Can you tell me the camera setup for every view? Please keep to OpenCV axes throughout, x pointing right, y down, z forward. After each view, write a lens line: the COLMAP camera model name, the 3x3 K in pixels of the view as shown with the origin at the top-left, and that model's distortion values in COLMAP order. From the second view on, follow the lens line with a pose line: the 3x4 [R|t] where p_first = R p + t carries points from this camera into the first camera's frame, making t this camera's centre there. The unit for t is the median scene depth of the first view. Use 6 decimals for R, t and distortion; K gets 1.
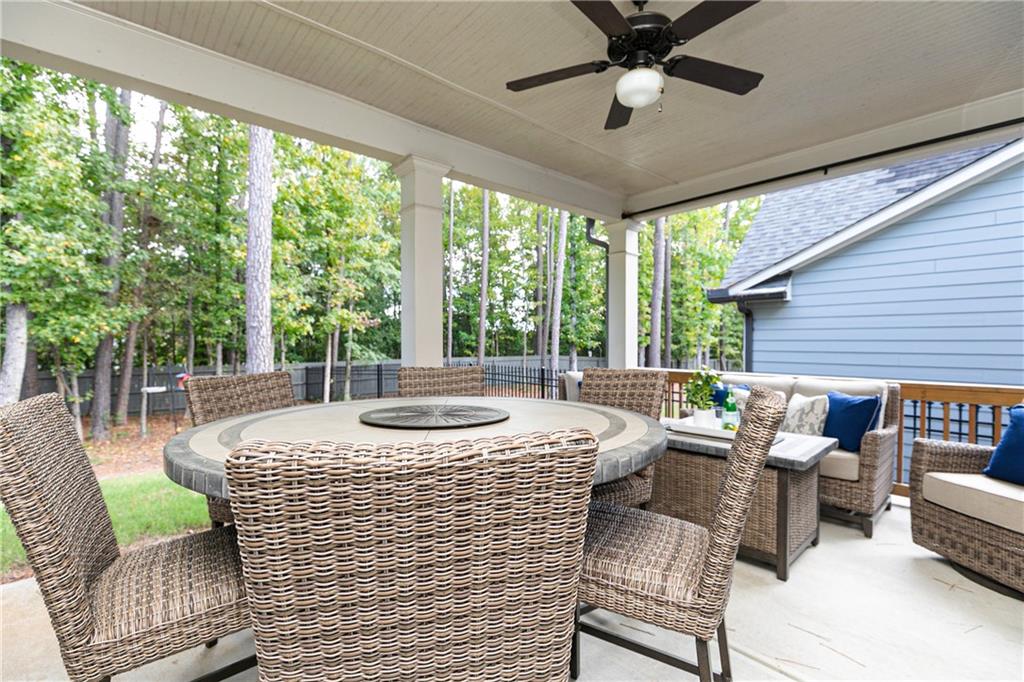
lens RADIAL K [[460.5, 0, 506.5], [0, 460.5, 347.0], [0, 0, 1]] dist [0.005177, -0.000983]
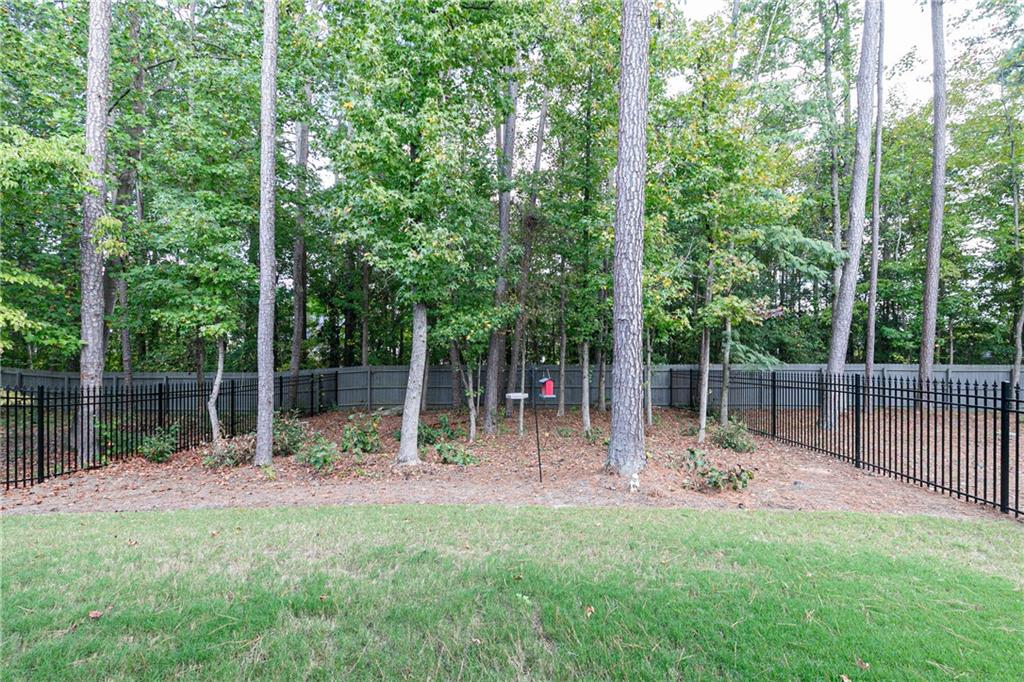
lens RADIAL K [[460.5, 0, 509.1], [0, 460.5, 342.2], [0, 0, 1]] dist [0.005177, -0.000983]
pose [[0.745446, 0.001775, -0.666564, -0.132278], [-0.009200, 0.999929, -0.007626, 0.000712], [0.666503, 0.011818, 0.745409, 0.225398]]
